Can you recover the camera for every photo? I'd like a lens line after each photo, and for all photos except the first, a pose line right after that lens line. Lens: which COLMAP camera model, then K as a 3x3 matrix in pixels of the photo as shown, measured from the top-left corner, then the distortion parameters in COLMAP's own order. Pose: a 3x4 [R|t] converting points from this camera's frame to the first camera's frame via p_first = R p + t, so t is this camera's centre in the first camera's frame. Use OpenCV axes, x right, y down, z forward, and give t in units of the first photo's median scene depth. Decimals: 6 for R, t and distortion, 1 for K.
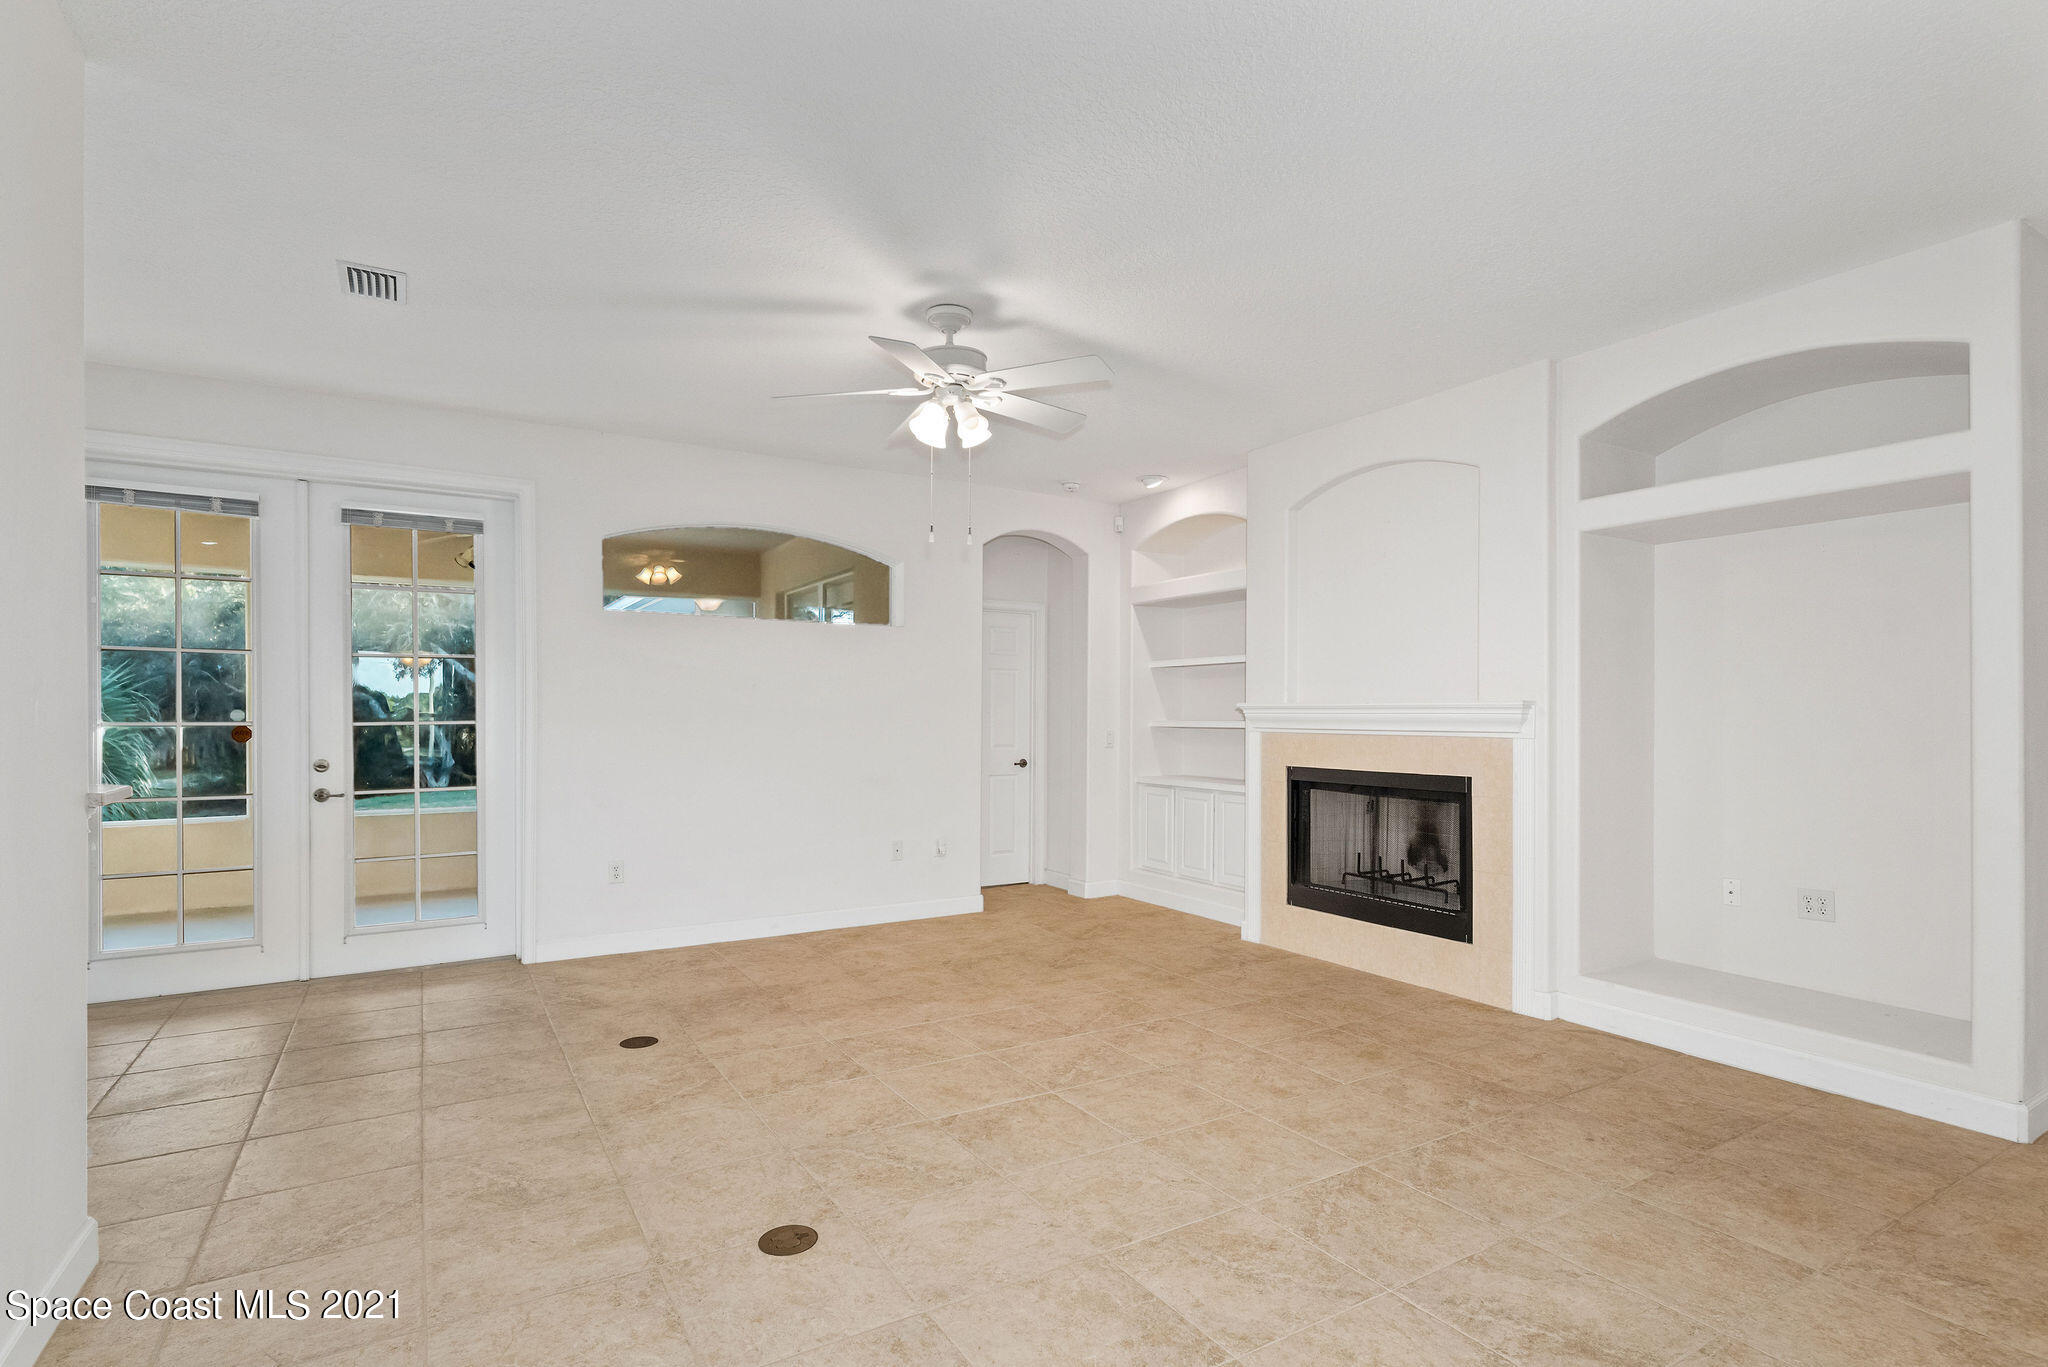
lens RADIAL K [[990.2, 0, 1024.5], [0, 990.2, 717.2], [0, 0, 1]] dist [-0.002205, -0.001539]
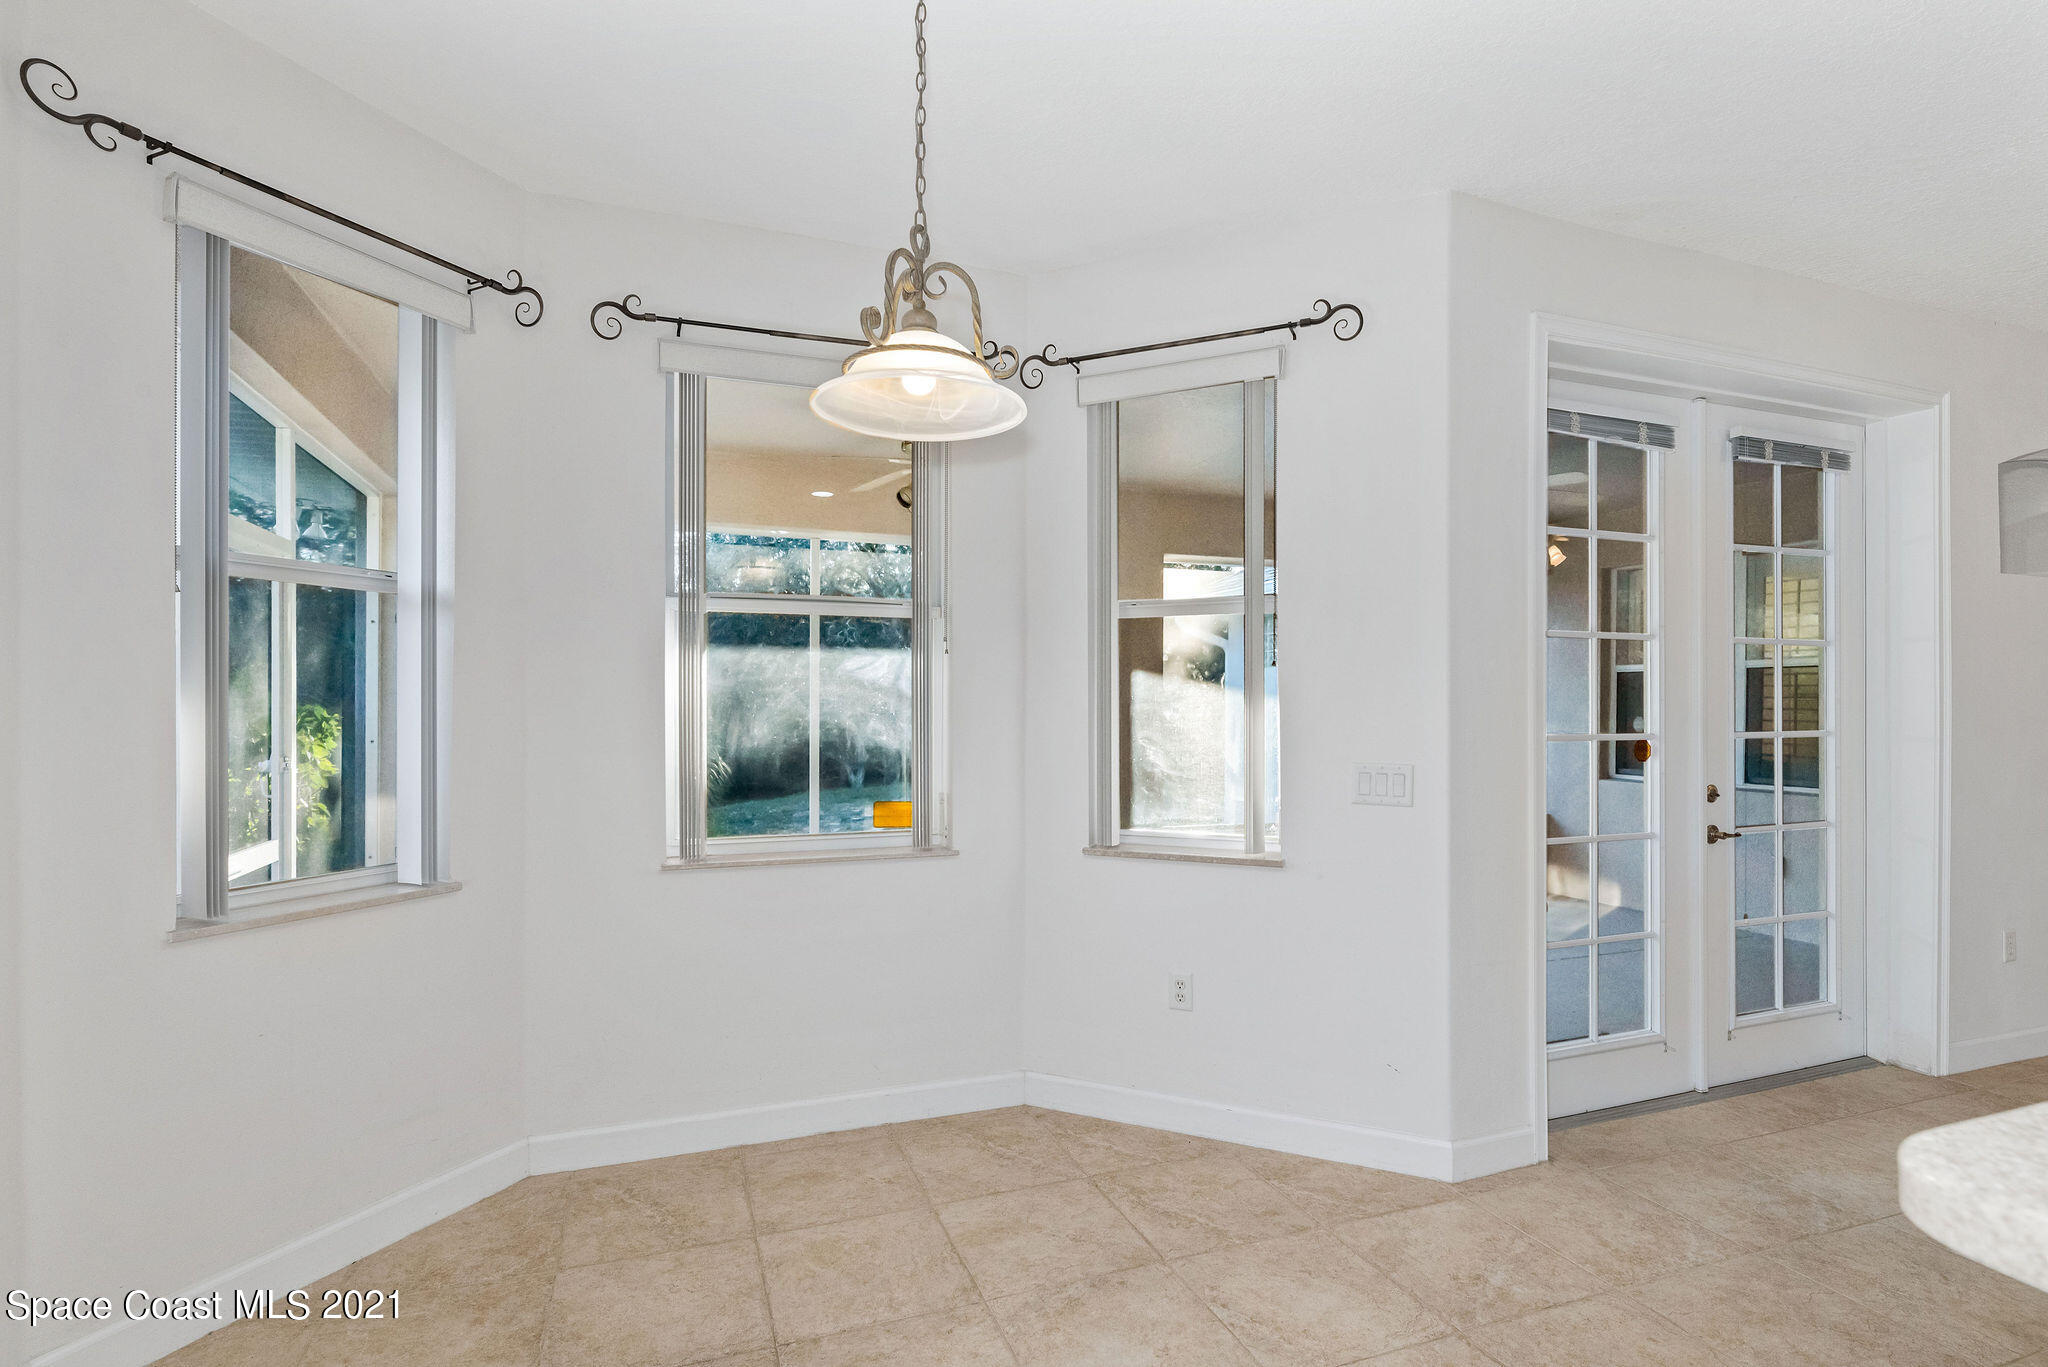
lens RADIAL K [[990.2, 0, 1022.9], [0, 990.2, 701.3], [0, 0, 1]] dist [-0.002205, -0.001539]
pose [[0.981002, 0.000569, -0.193997, -1.107355], [-0.002246, 0.999962, -0.008425, -0.011302], [0.193984, 0.008701, 0.980966, 0.201097]]
